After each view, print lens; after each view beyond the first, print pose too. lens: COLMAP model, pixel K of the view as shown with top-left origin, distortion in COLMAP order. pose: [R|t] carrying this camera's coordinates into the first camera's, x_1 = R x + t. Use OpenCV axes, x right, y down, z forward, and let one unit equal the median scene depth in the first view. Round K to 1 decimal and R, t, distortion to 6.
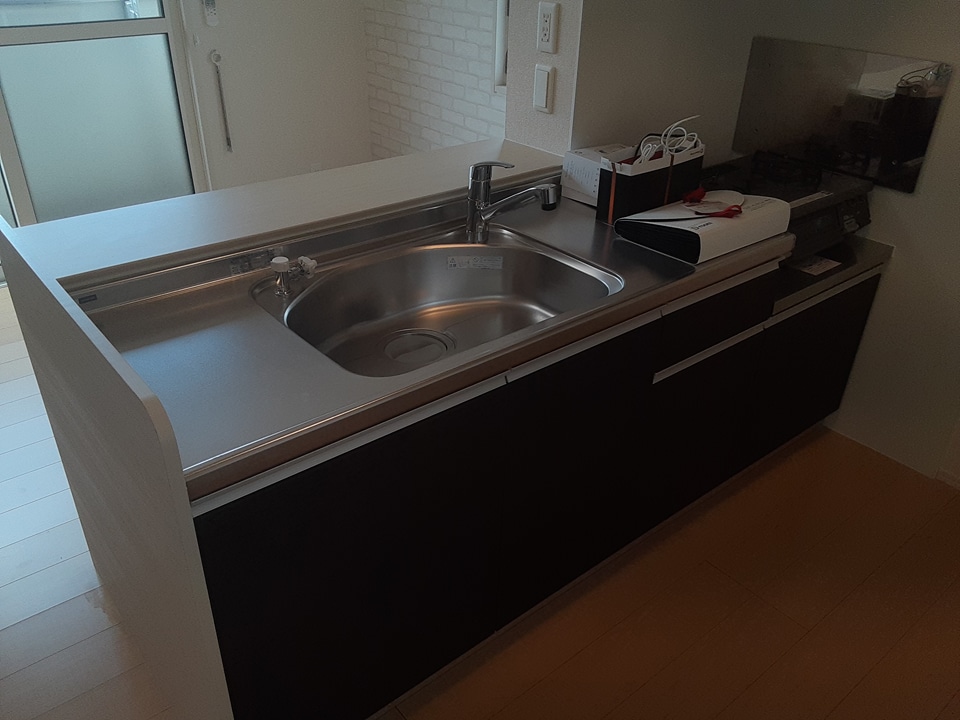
lens RADIAL K [[770.0, 0, 480.0], [0, 770.0, 360.0], [0, 0, 1]] dist [0.107112, -0.142664]
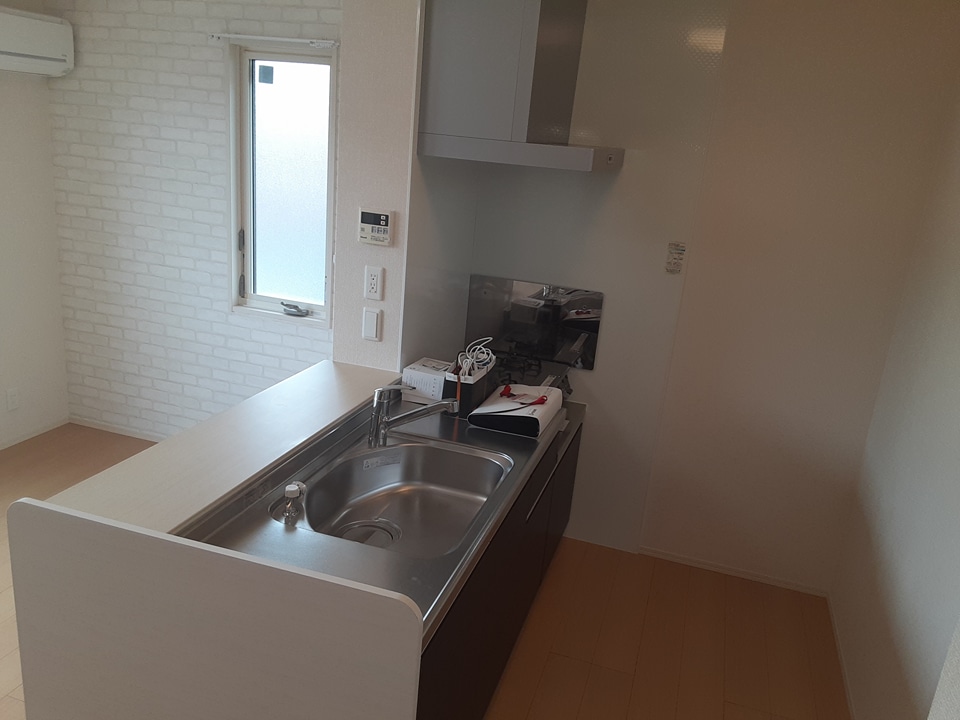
lens RADIAL K [[770.0, 0, 480.0], [0, 770.0, 360.0], [0, 0, 1]] dist [0.107112, -0.142664]
pose [[0.837029, -0.102769, 0.537420, -0.478700], [0.209898, 0.967367, -0.141929, -0.063224], [-0.505296, 0.231602, 0.831286, -0.175980]]
